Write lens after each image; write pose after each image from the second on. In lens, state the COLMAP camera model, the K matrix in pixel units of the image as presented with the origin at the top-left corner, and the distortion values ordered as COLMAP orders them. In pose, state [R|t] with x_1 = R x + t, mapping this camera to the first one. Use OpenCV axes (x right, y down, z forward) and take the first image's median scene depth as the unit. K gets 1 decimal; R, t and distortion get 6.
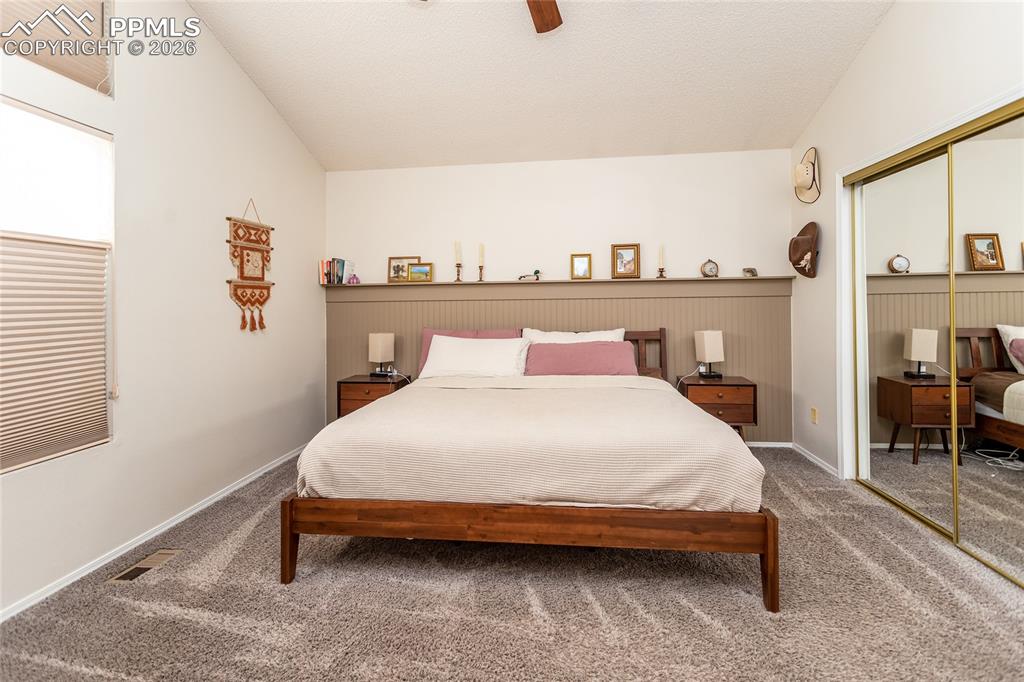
lens RADIAL K [[488.0, 0, 494.0], [0, 488.0, 291.8], [0, 0, 1]] dist [0.010349, 0.003330]
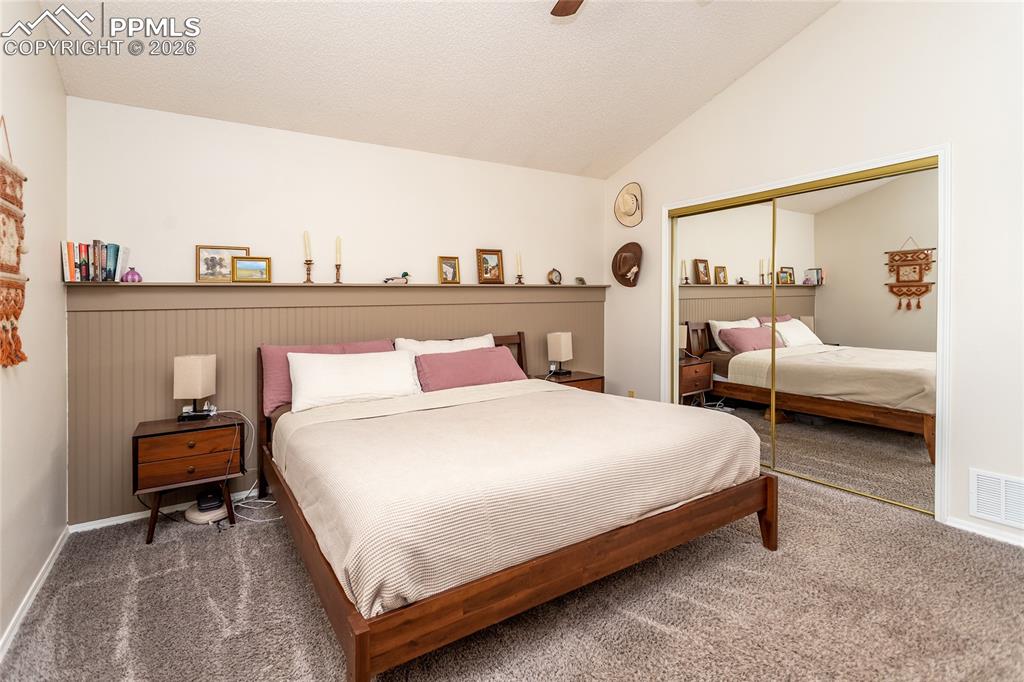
lens RADIAL K [[488.0, 0, 491.9], [0, 488.0, 304.8], [0, 0, 1]] dist [0.010349, 0.003330]
pose [[0.777691, -0.004595, 0.628630, -0.365233], [-0.005419, 0.999887, 0.014013, 0.001503], [-0.628623, -0.014304, 0.777578, 0.222746]]
